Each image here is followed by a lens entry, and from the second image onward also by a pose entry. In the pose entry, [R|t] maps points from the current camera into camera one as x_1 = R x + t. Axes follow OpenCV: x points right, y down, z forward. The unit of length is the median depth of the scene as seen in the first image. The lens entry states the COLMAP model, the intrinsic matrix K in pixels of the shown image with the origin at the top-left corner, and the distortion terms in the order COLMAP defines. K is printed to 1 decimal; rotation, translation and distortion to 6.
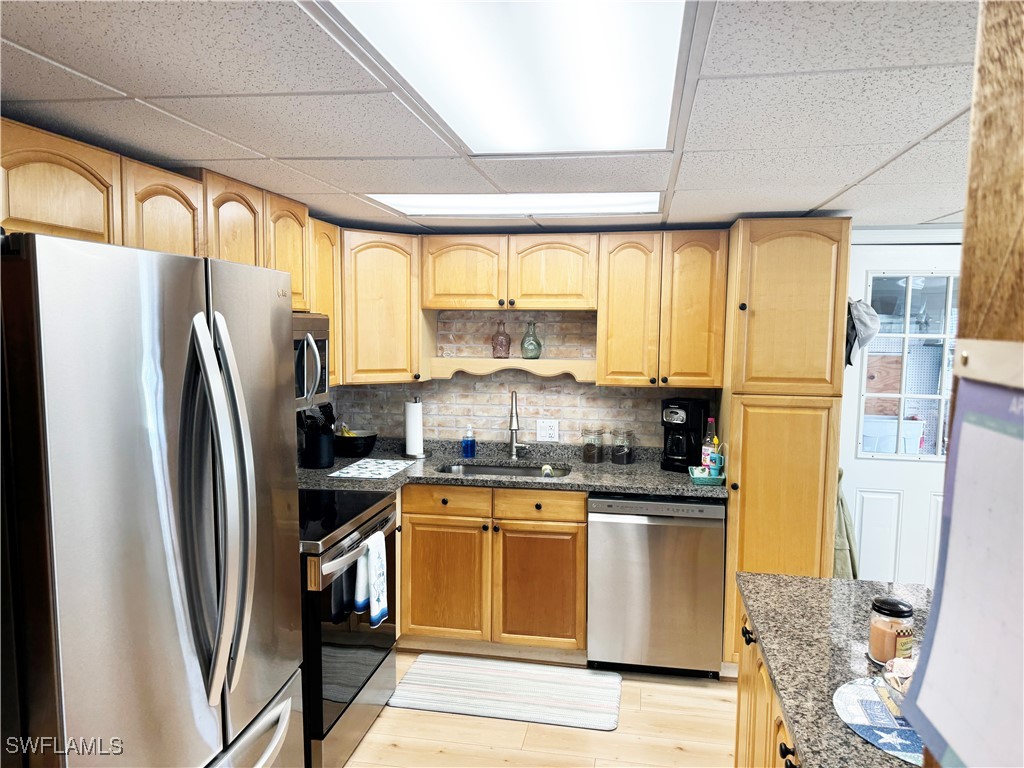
lens RADIAL K [[720.0, 0, 509.3], [0, 720.0, 384.5], [0, 0, 1]] dist [0.043444, -0.057505]
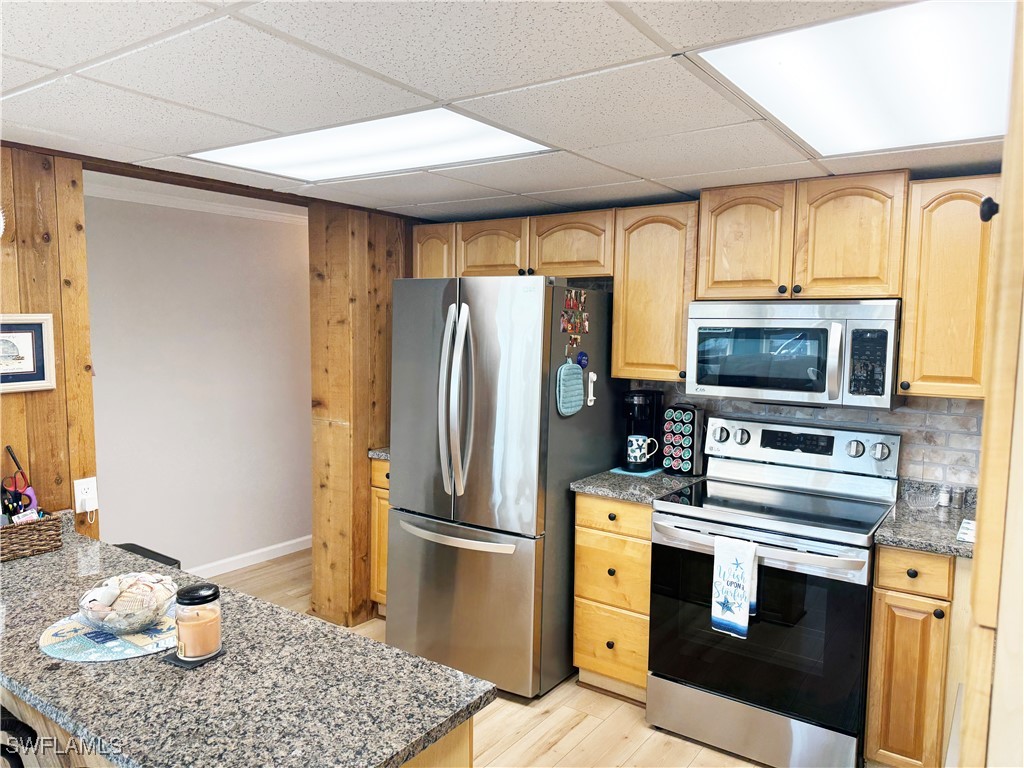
lens RADIAL K [[720.0, 0, 512.9], [0, 720.0, 381.8], [0, 0, 1]] dist [0.043444, -0.057505]
pose [[-0.423359, 0.055267, -0.904275, 0.569747], [-0.091128, 0.990478, 0.103199, -0.044585], [0.901367, 0.126095, -0.414292, 0.840528]]
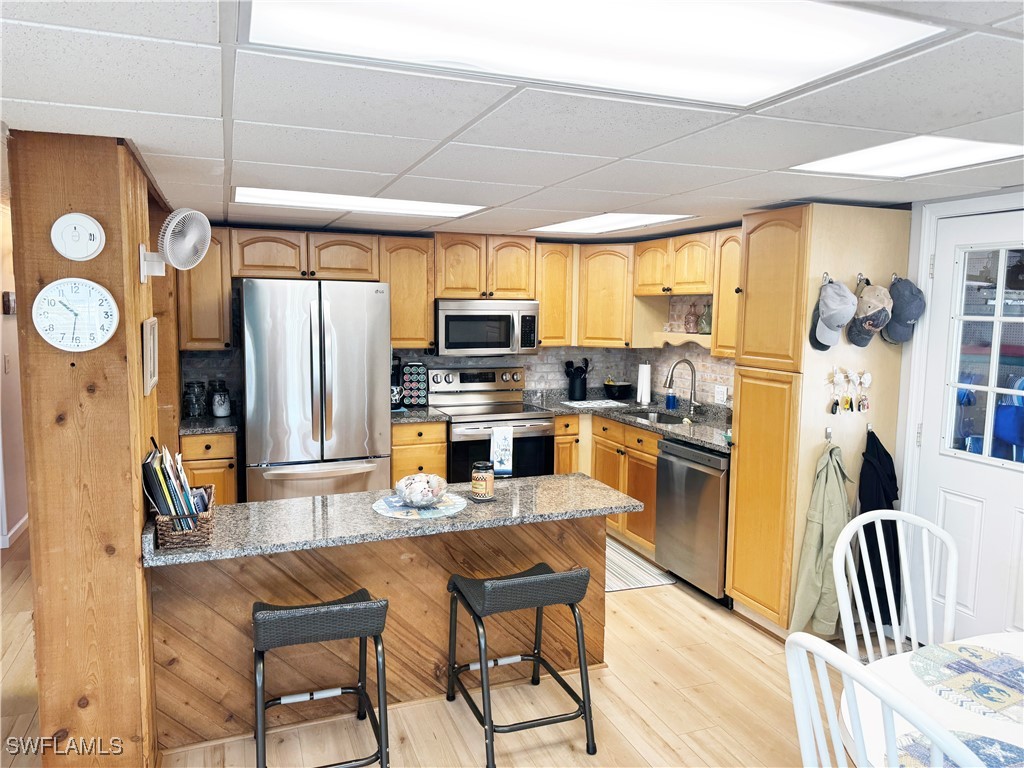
lens RADIAL K [[720.0, 0, 505.5], [0, 720.0, 378.6], [0, 0, 1]] dist [0.043444, -0.057505]
pose [[0.521150, 0.081189, -0.849595, 0.981211], [-0.074243, 0.996004, 0.049639, 0.004023], [0.850230, 0.037207, 0.525095, 0.064157]]
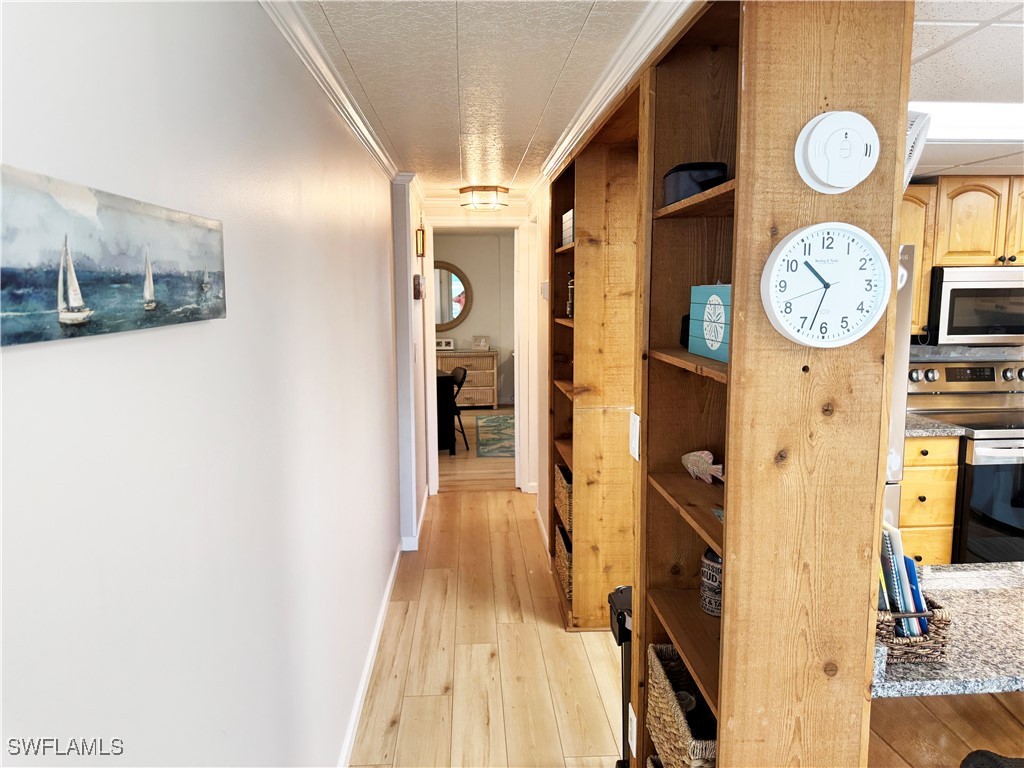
lens RADIAL K [[720.0, 0, 488.1], [0, 720.0, 381.2], [0, 0, 1]] dist [0.043444, -0.057505]
pose [[0.220147, 0.107304, -0.969547, 0.593106], [-0.063166, 0.993413, 0.095603, 0.030932], [0.973419, 0.040196, 0.225475, -0.166329]]
